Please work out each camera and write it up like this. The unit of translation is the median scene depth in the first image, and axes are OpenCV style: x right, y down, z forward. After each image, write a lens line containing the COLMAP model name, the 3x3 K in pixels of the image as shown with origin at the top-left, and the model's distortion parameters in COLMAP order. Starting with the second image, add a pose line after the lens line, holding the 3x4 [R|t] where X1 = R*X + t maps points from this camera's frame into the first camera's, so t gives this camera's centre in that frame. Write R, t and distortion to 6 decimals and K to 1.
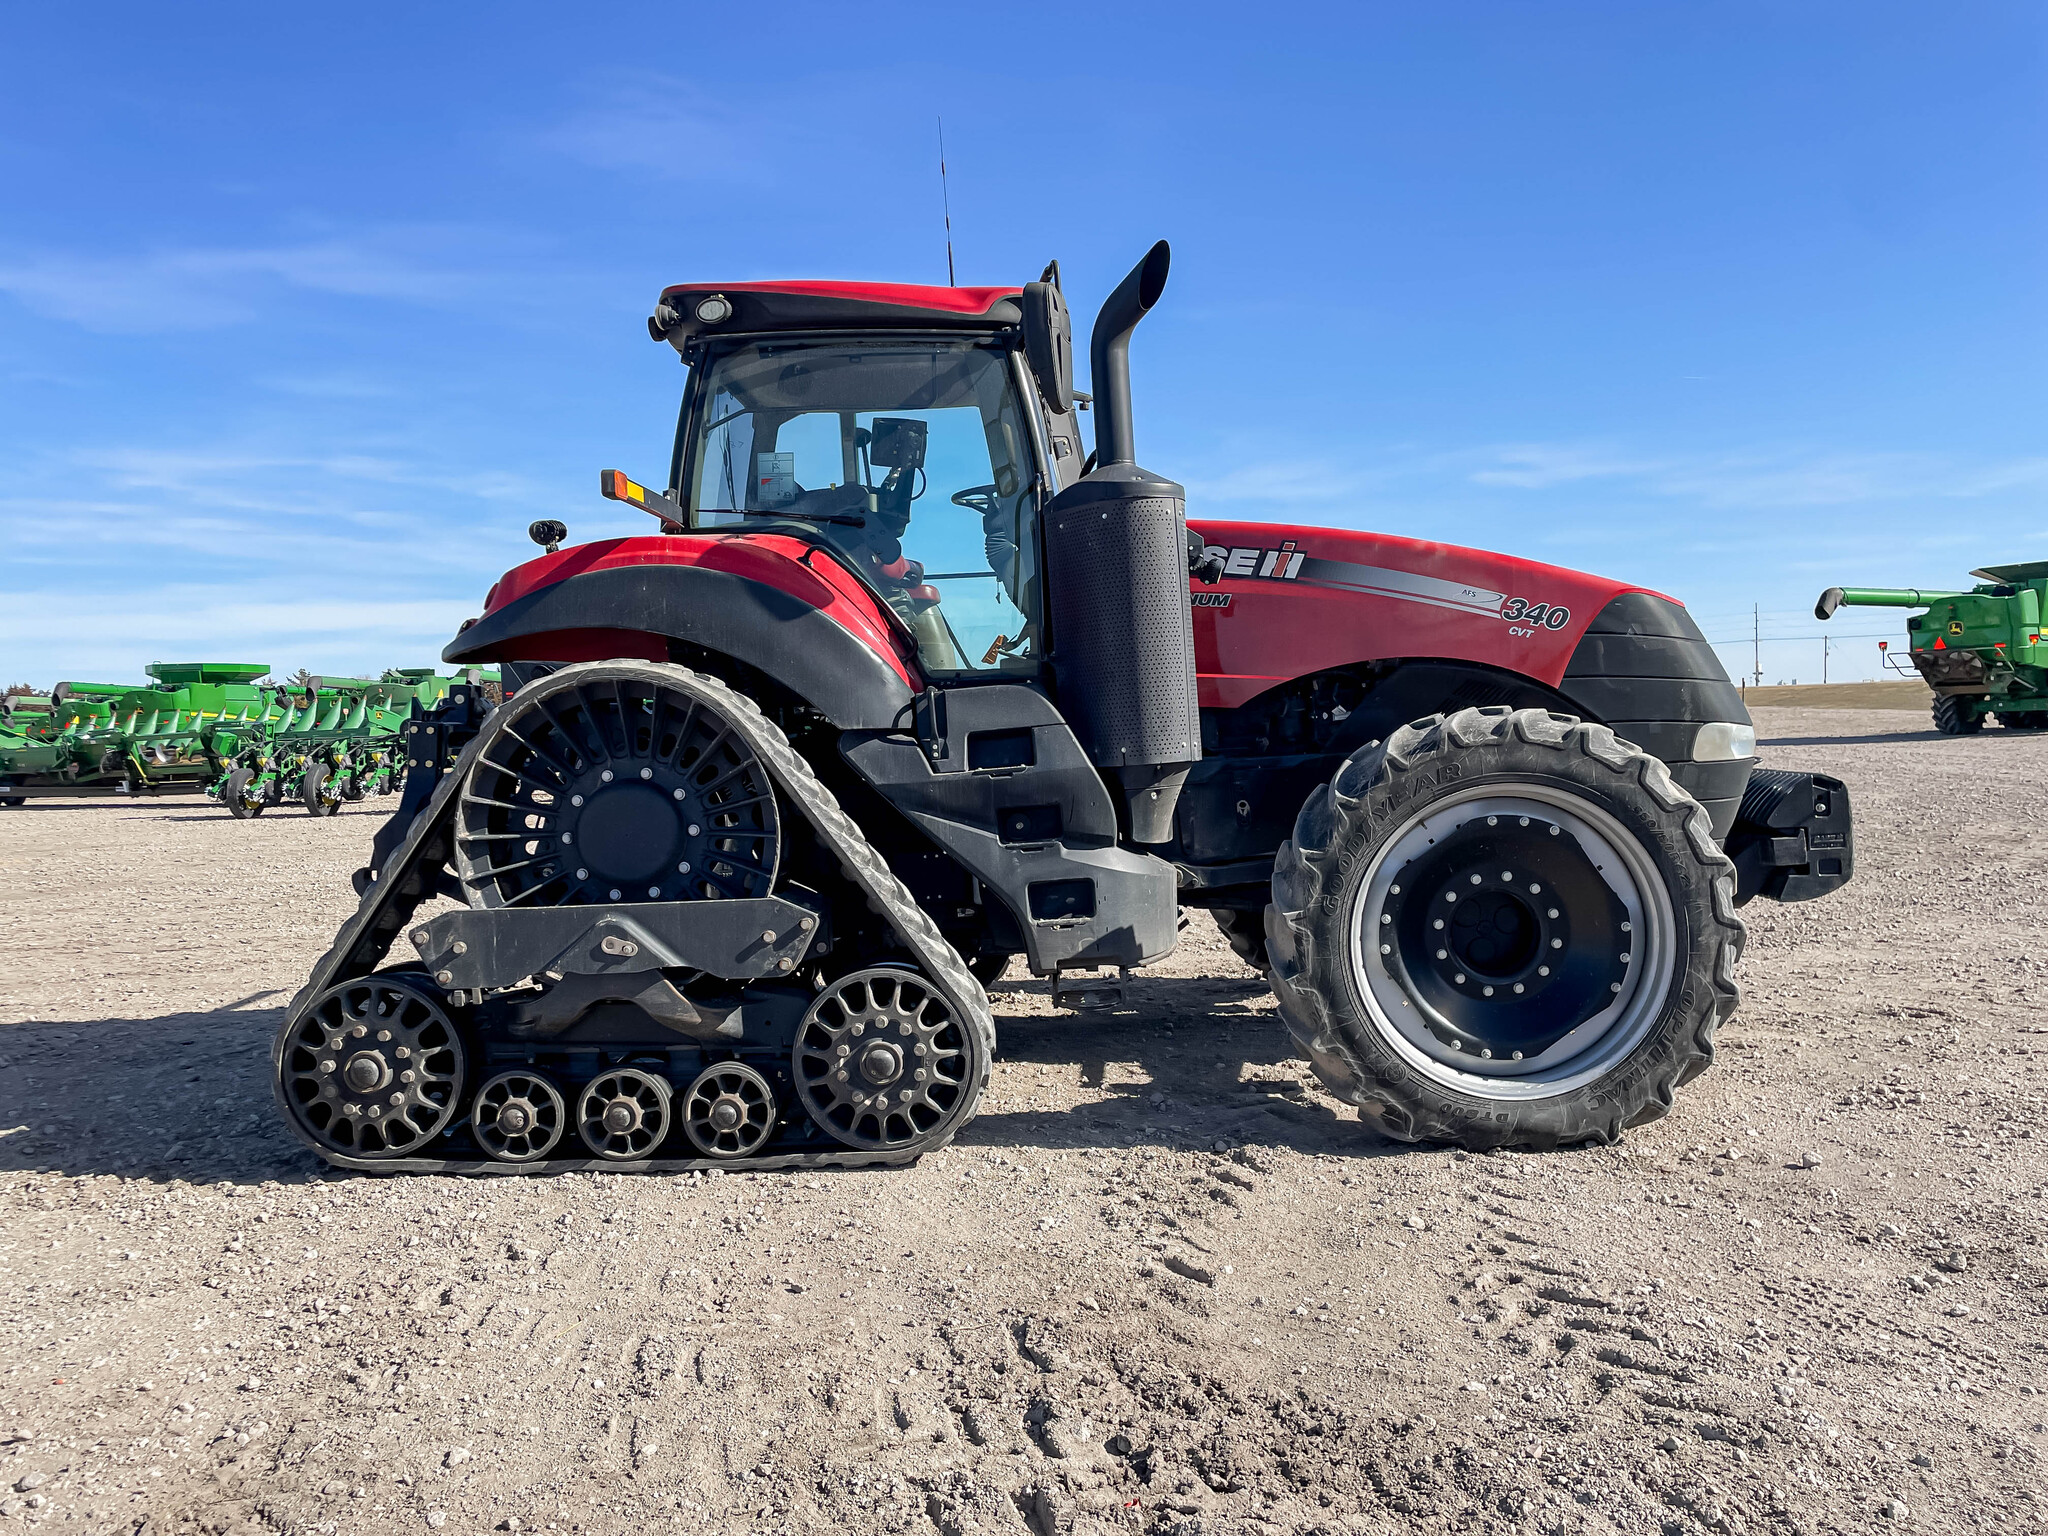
lens RADIAL K [[1523.1, 0, 1025.9], [0, 1523.1, 750.0], [0, 0, 1]] dist [0.097294, -0.115286]
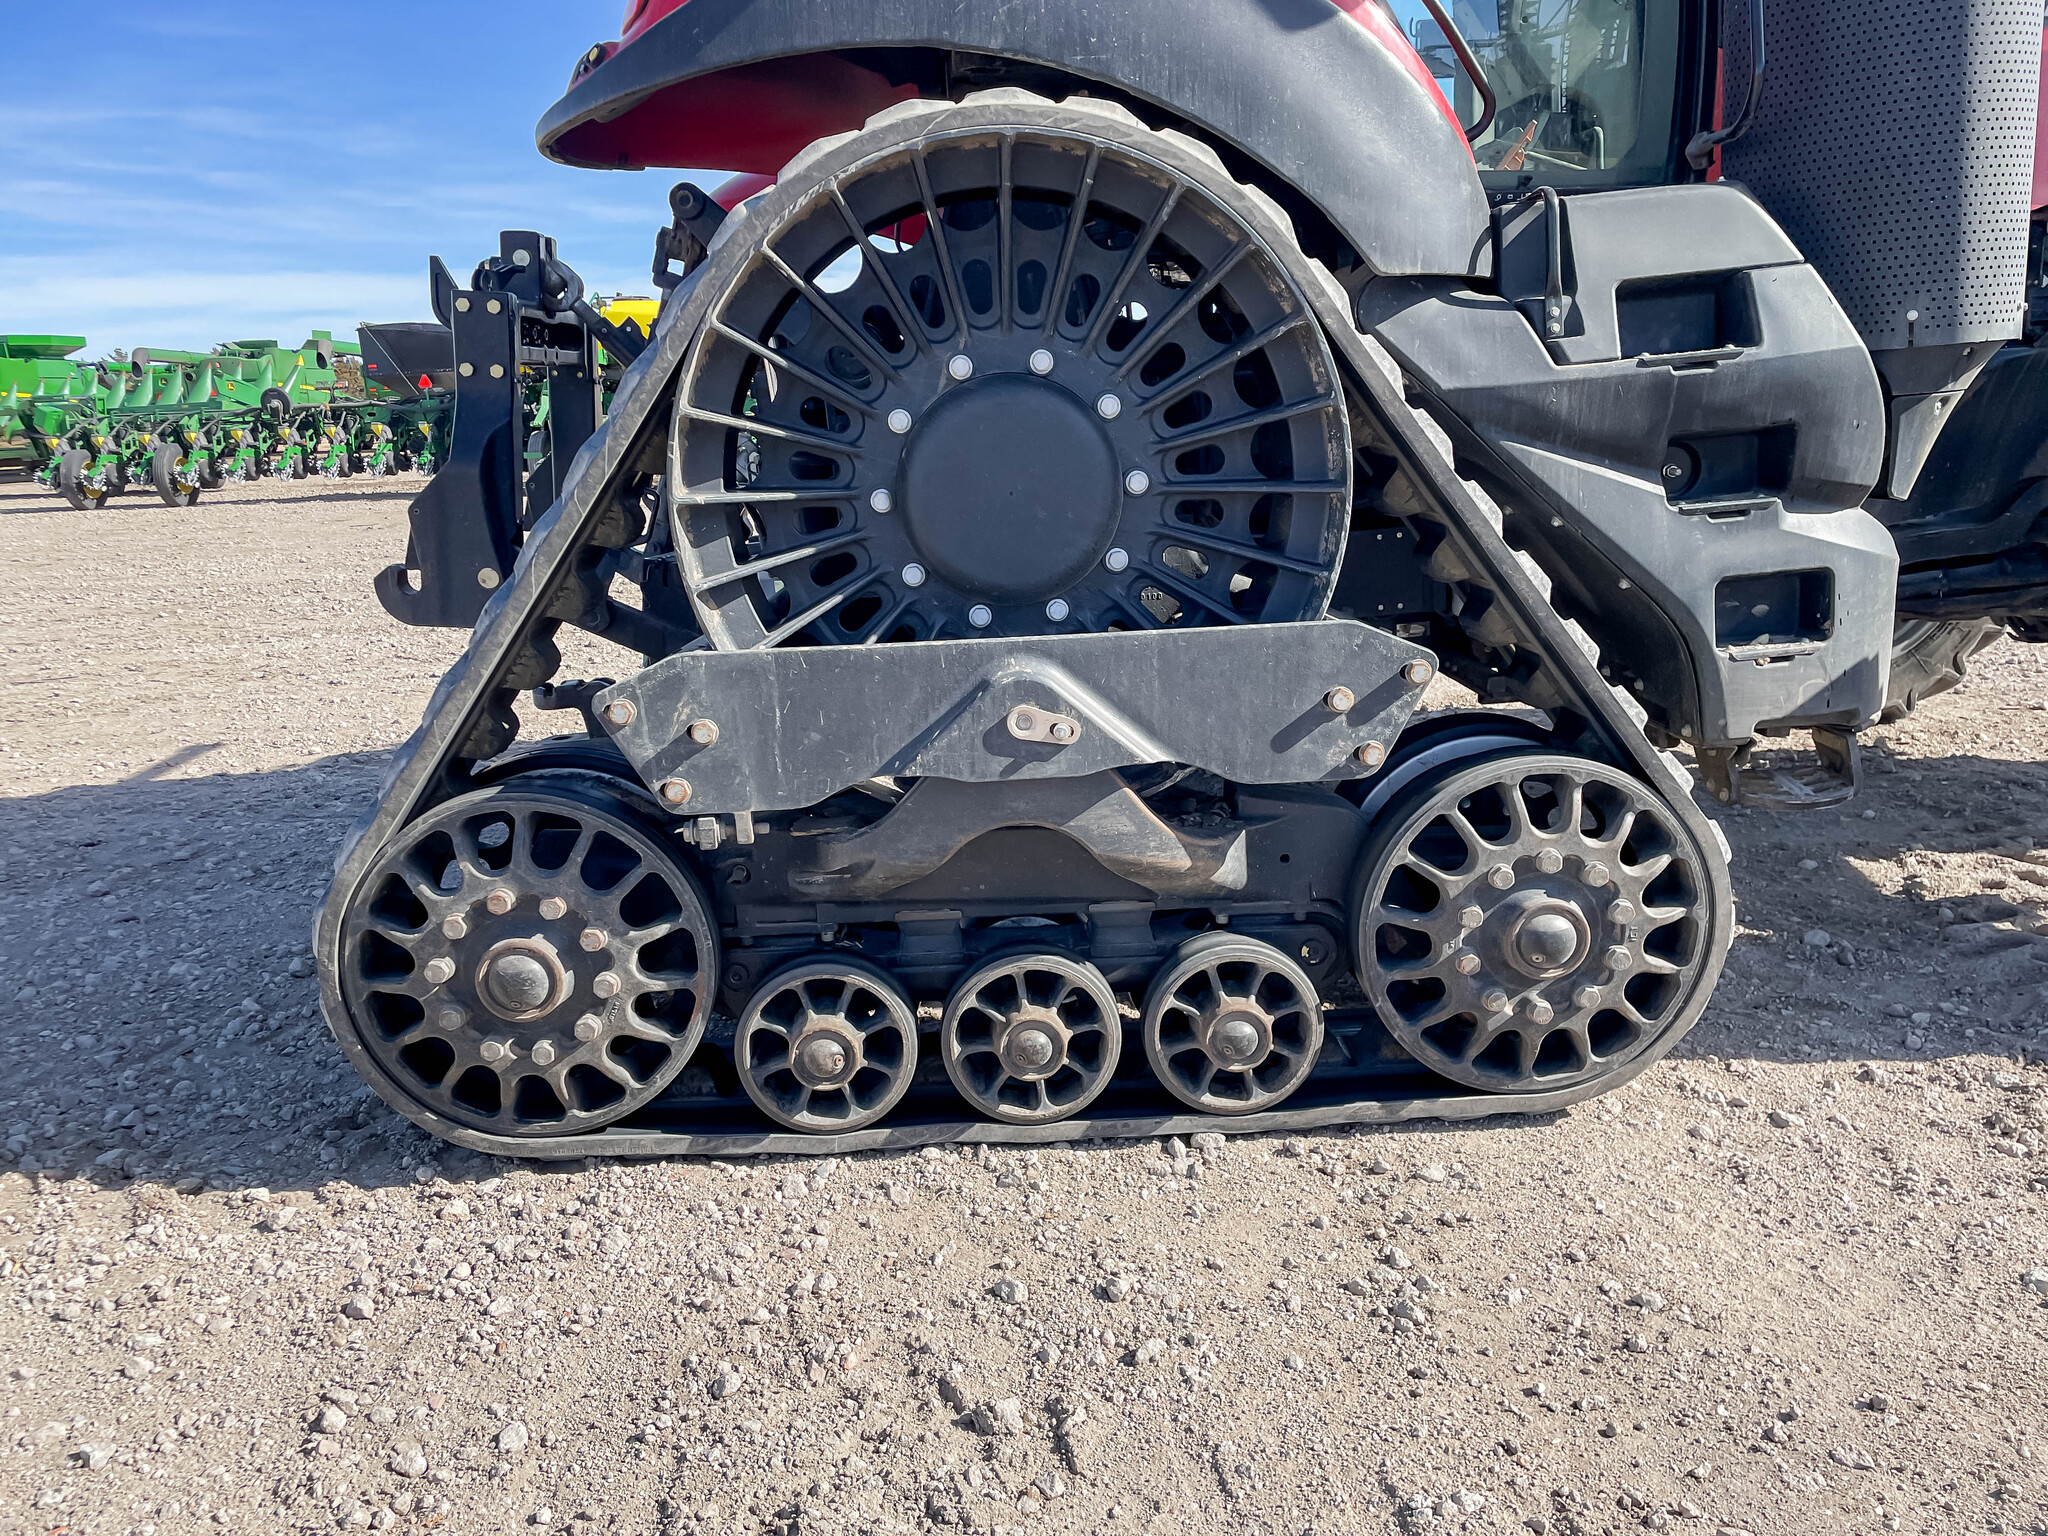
lens RADIAL K [[1511.1, 0, 1024.0], [0, 1511.1, 768.0], [0, 0, 1]] dist [0.099907, -0.125857]
pose [[0.996701, -0.024084, 0.077503, -0.299837], [0.007229, 0.977505, 0.210789, 0.040087], [-0.080837, -0.209533, 0.974454, 0.520951]]
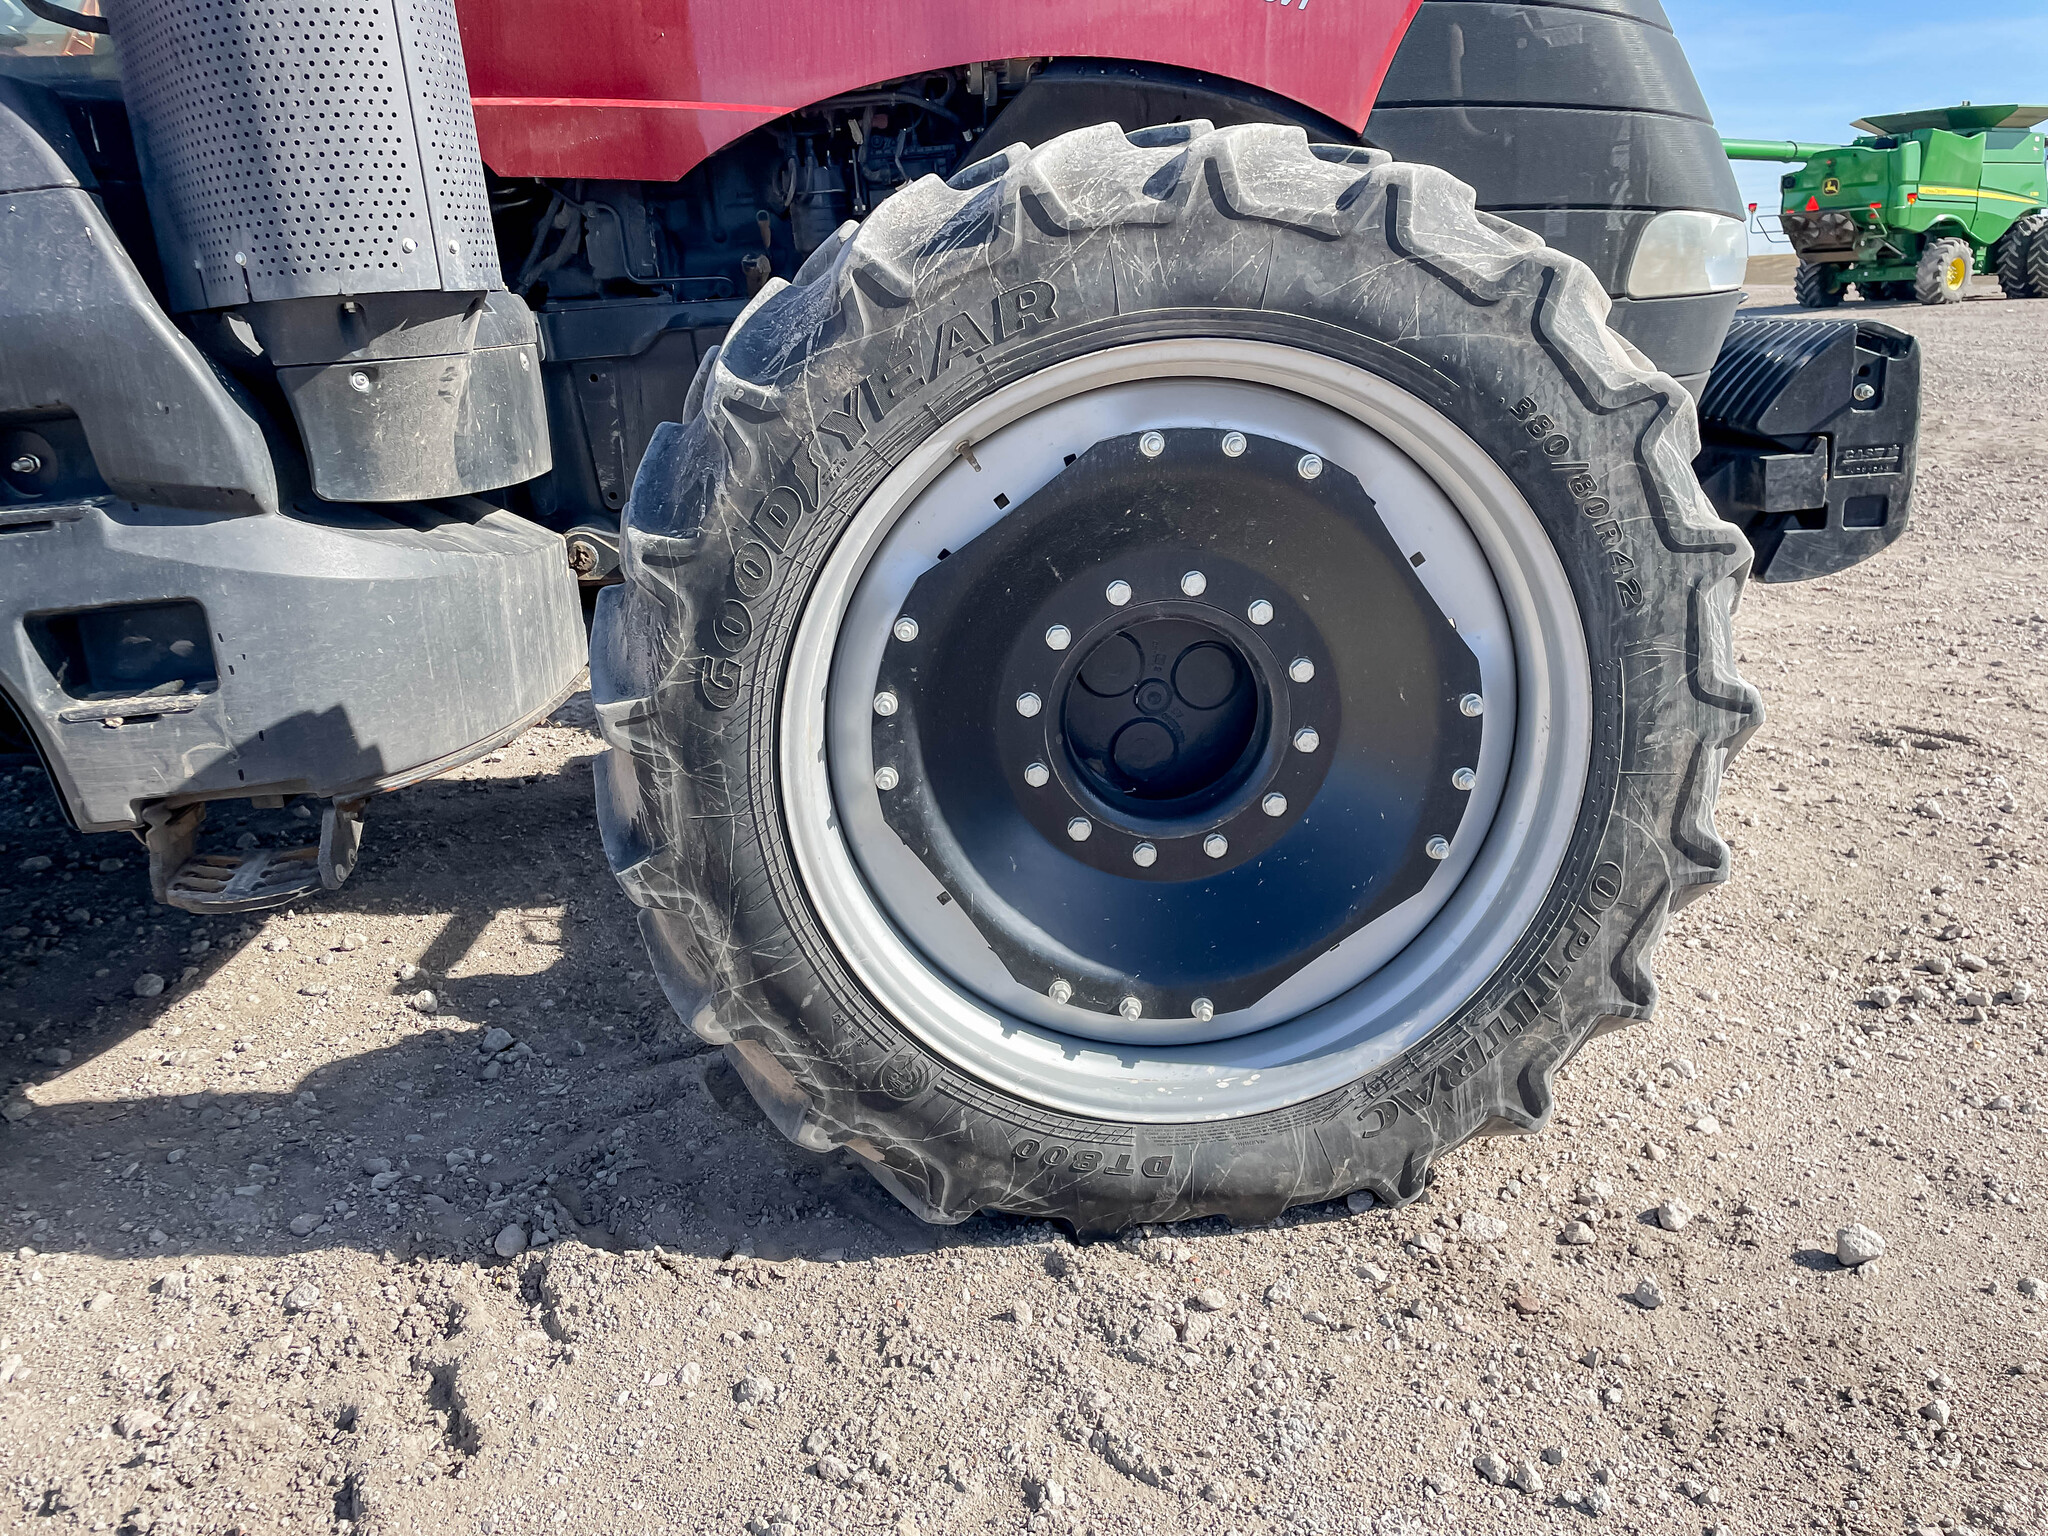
lens RADIAL K [[1530.8, 0, 1027.8], [0, 1530.8, 735.0], [0, 0, 1]] dist [0.102581, -0.130922]
pose [[0.994959, -0.032464, 0.094882, 0.234519], [0.008011, 0.968857, 0.247491, 0.021509], [-0.099962, -0.245483, 0.964233, 0.618900]]
